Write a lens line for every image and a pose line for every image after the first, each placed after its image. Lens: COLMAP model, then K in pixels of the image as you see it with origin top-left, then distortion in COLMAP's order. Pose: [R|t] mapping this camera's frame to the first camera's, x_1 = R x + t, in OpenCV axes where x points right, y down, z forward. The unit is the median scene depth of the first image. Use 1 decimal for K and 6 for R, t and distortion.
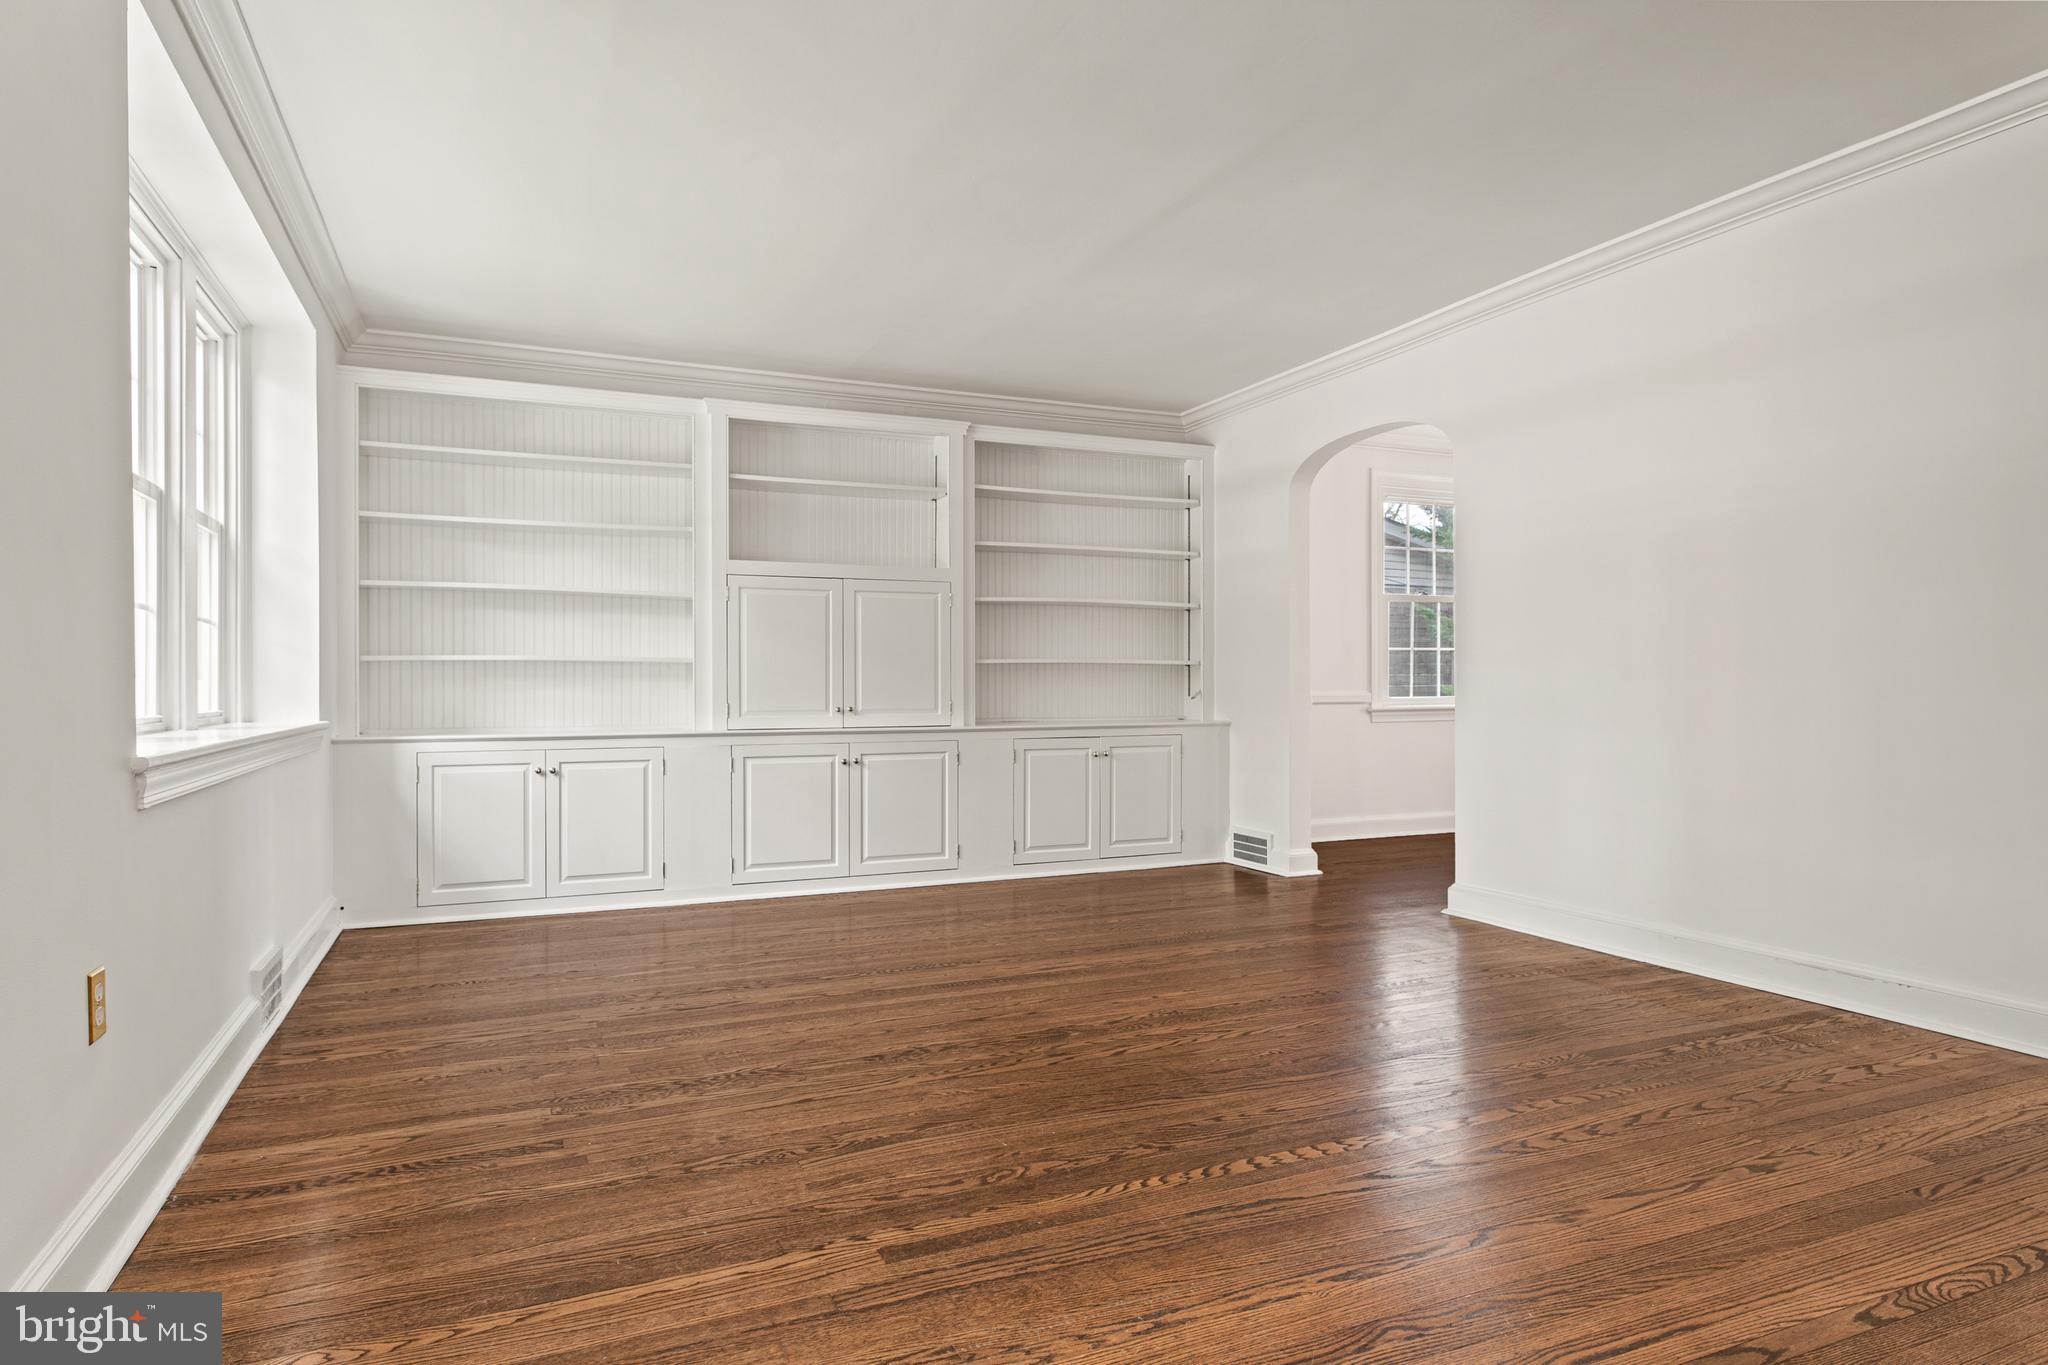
lens RADIAL K [[1187.1, 0, 1022.6], [0, 1187.1, 686.4], [0, 0, 1]] dist [0.006176, 0.000044]
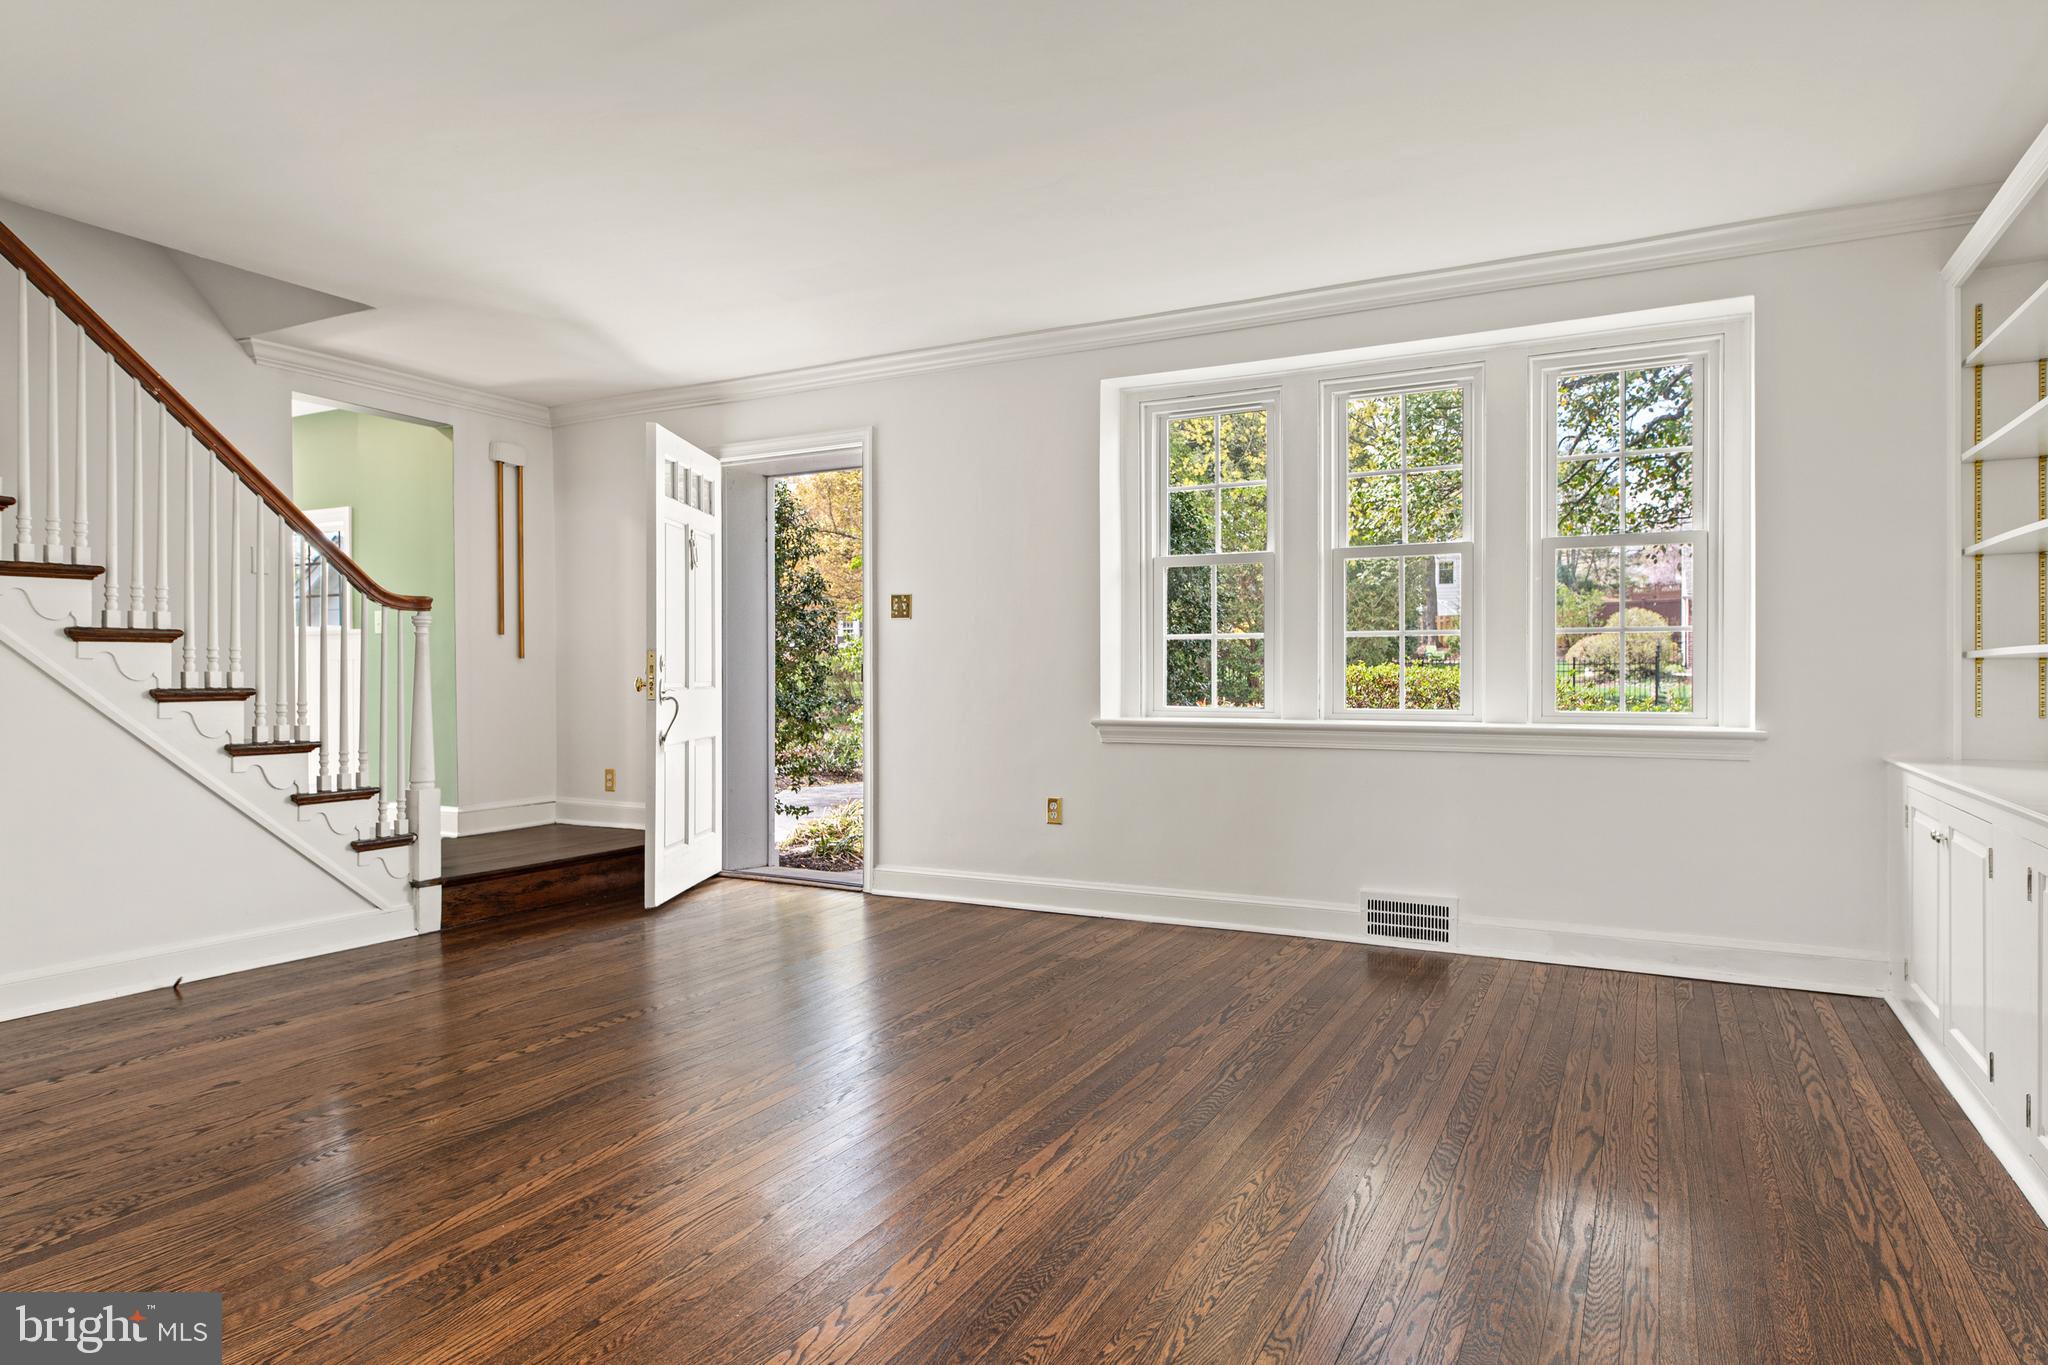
lens RADIAL K [[1187.1, 0, 1024.6], [0, 1187.1, 678.9], [0, 0, 1]] dist [0.006176, 0.000044]
pose [[-0.785497, 0.006975, -0.618826, 0.640368], [0.005660, 0.999976, 0.004087, -0.026398], [0.618840, -0.000293, -0.785517, 2.204397]]
